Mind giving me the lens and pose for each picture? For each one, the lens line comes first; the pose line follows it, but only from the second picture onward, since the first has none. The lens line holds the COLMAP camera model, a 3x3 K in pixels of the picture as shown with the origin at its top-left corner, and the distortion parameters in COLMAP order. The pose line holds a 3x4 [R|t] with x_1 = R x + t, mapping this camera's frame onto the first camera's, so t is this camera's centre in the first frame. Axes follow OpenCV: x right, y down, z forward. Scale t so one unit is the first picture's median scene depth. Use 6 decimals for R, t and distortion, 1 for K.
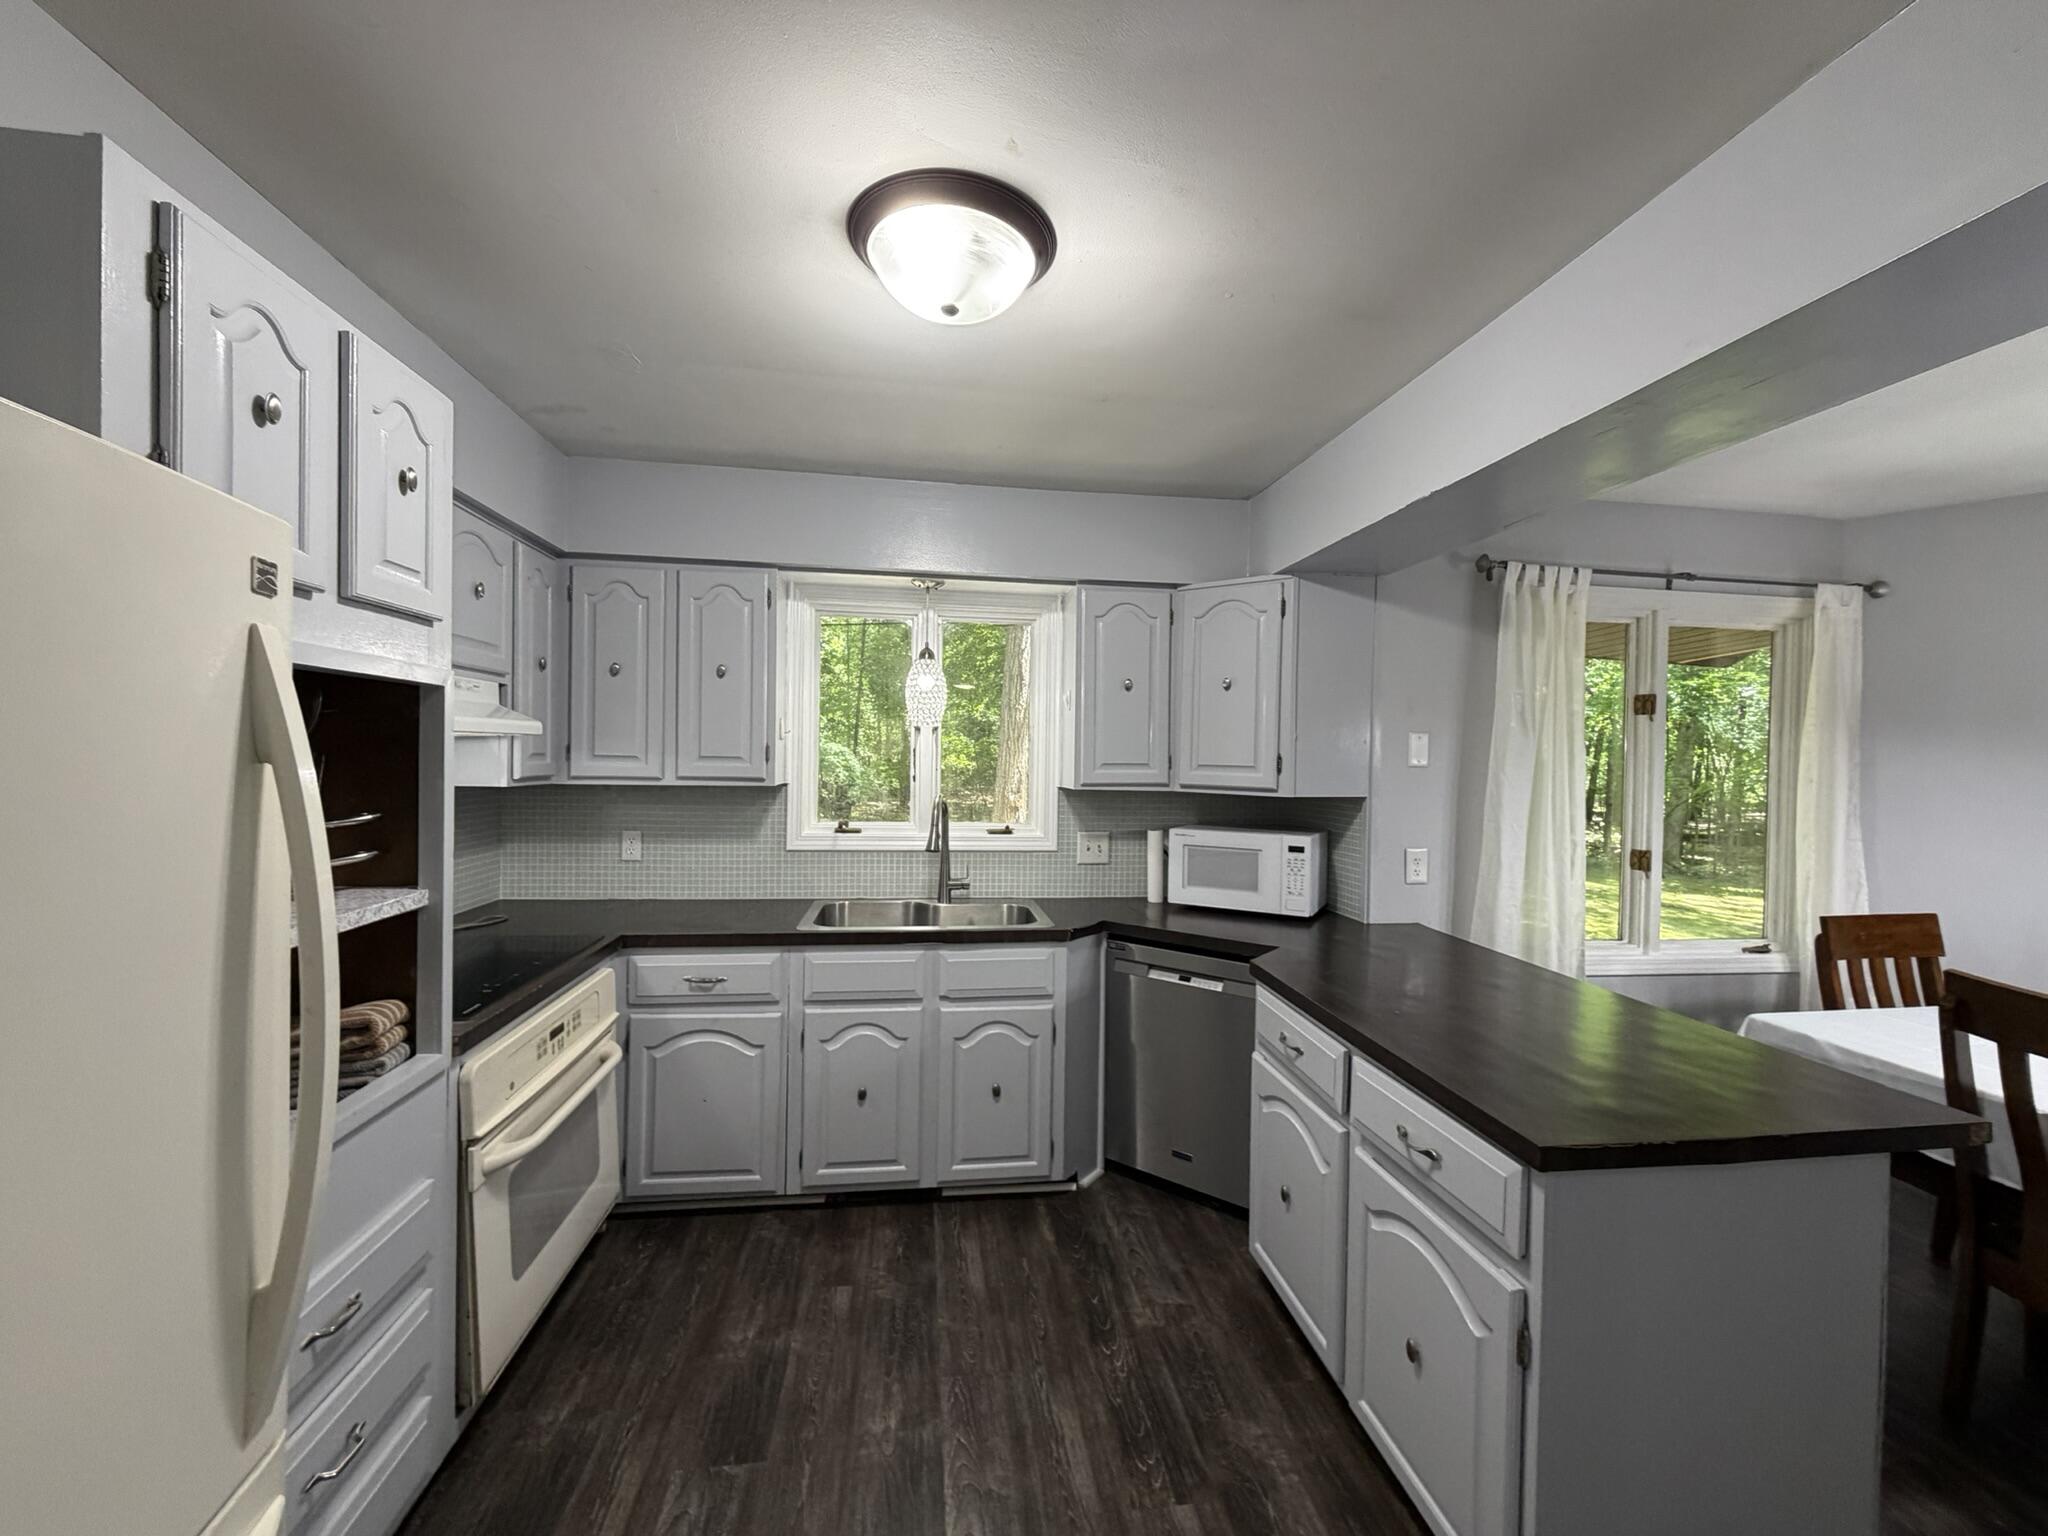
lens RADIAL K [[824.9, 0, 1026.5], [0, 824.9, 762.8], [0, 0, 1]] dist [0.010187, 0.000072]
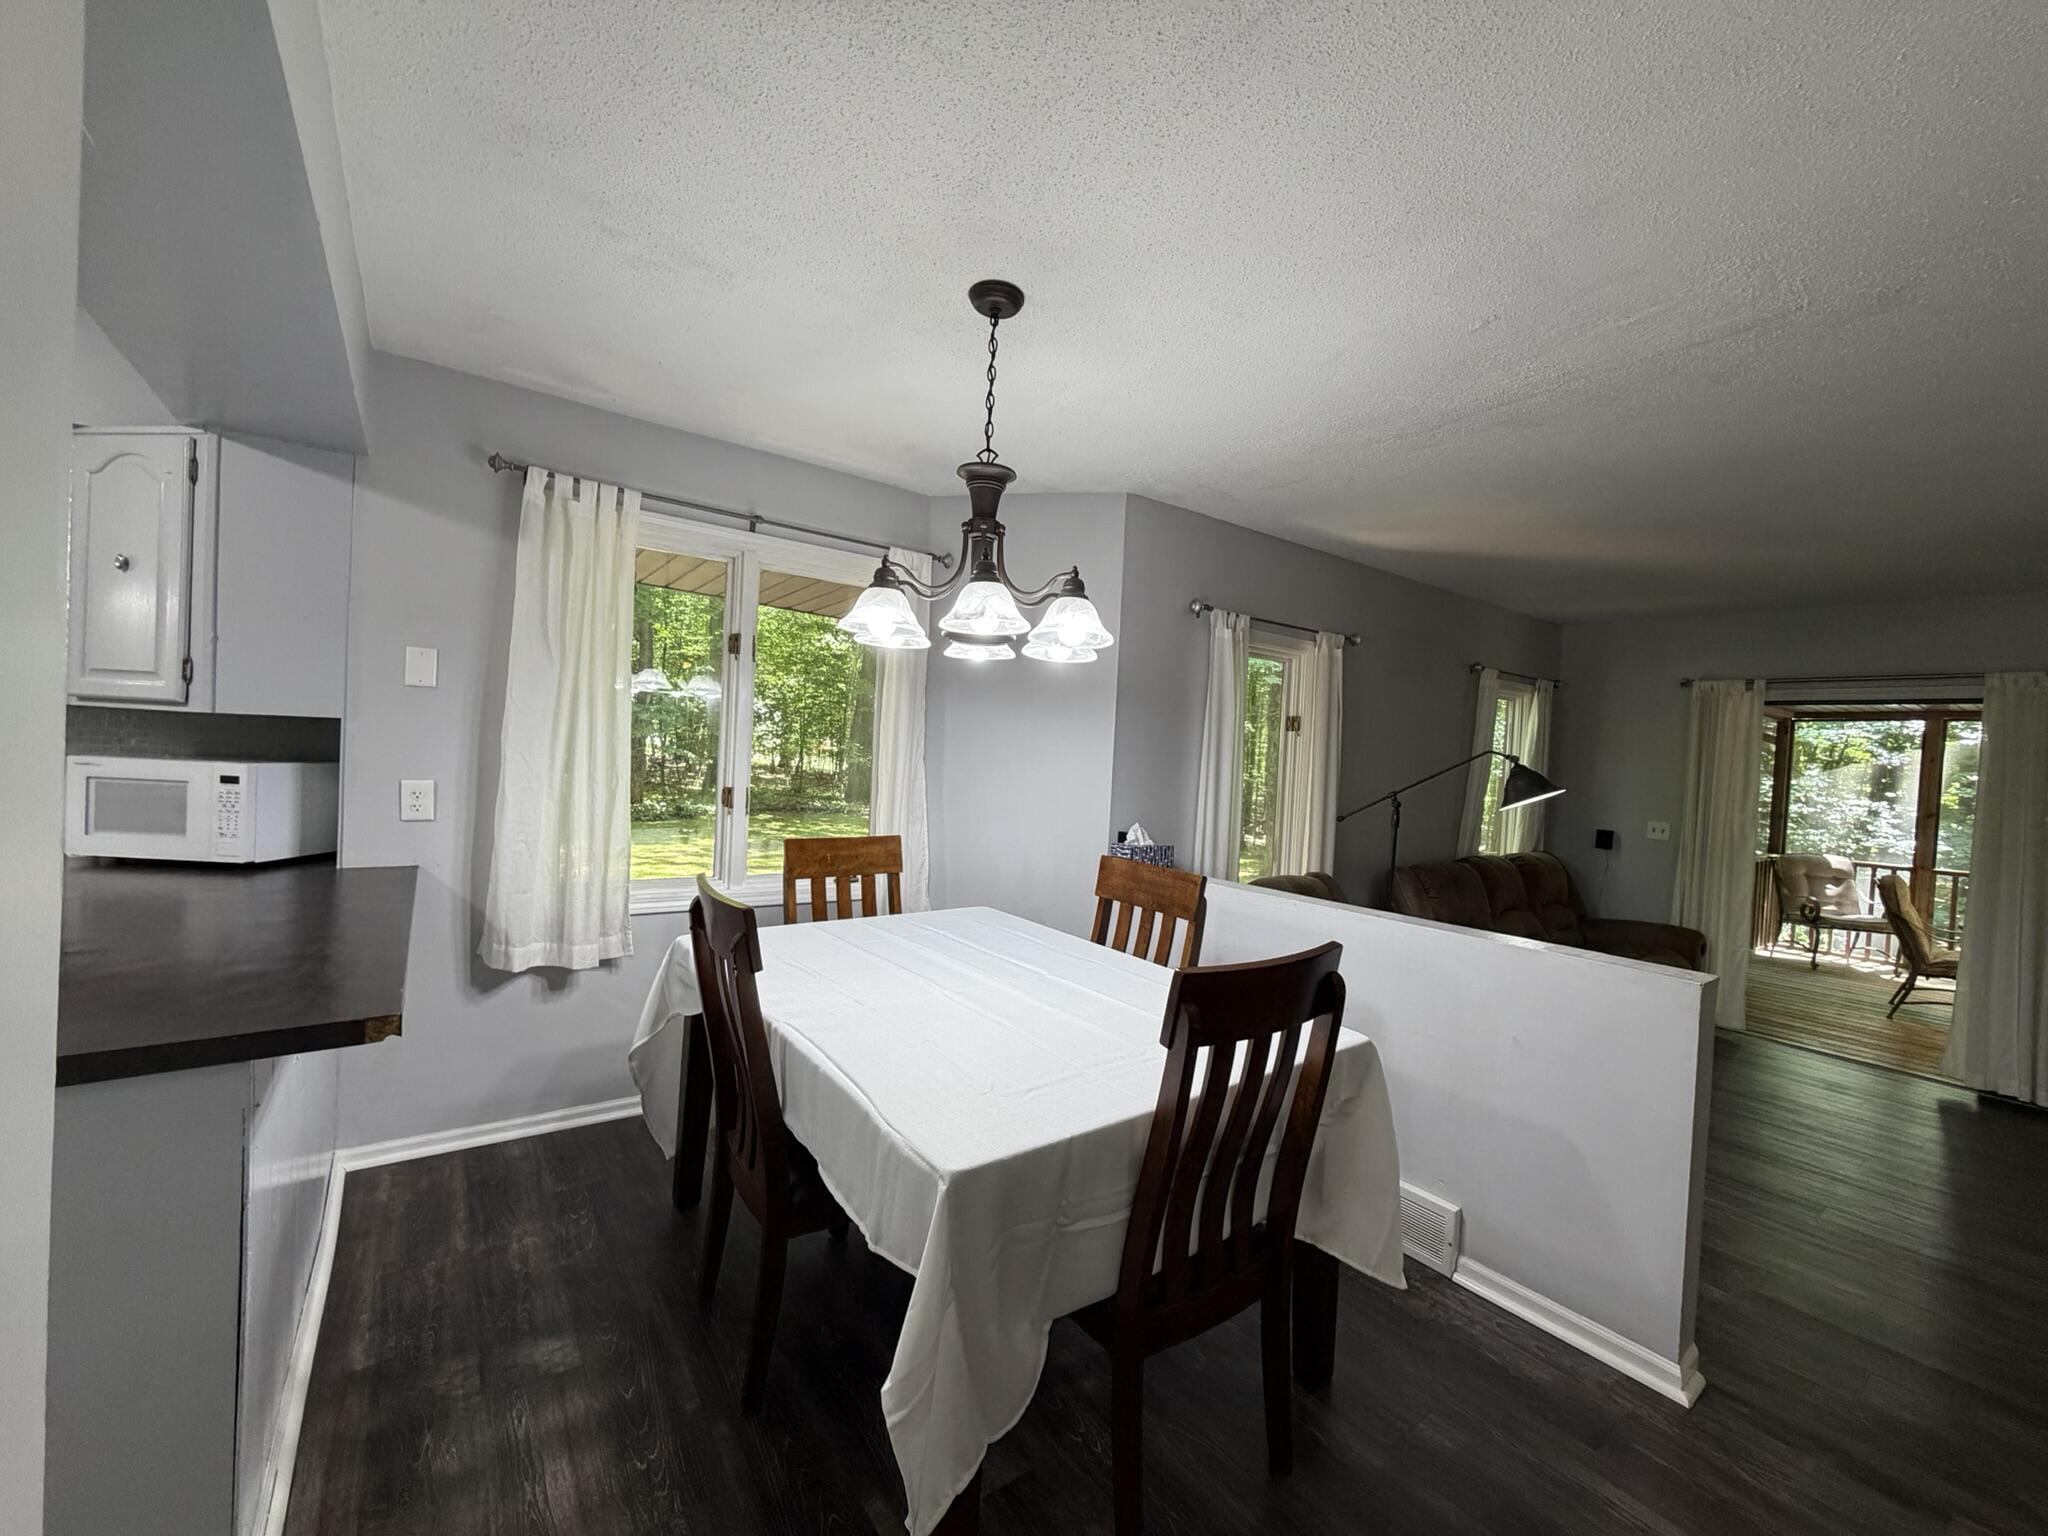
lens RADIAL K [[824.9, 0, 1008.8], [0, 824.9, 770.7], [0, 0, 1]] dist [0.010187, 0.000072]
pose [[0.890493, 0.014294, 0.454773, 0.631038], [-0.030376, 0.999144, 0.028075, 0.049985], [-0.453983, -0.038815, 0.890165, -0.063479]]
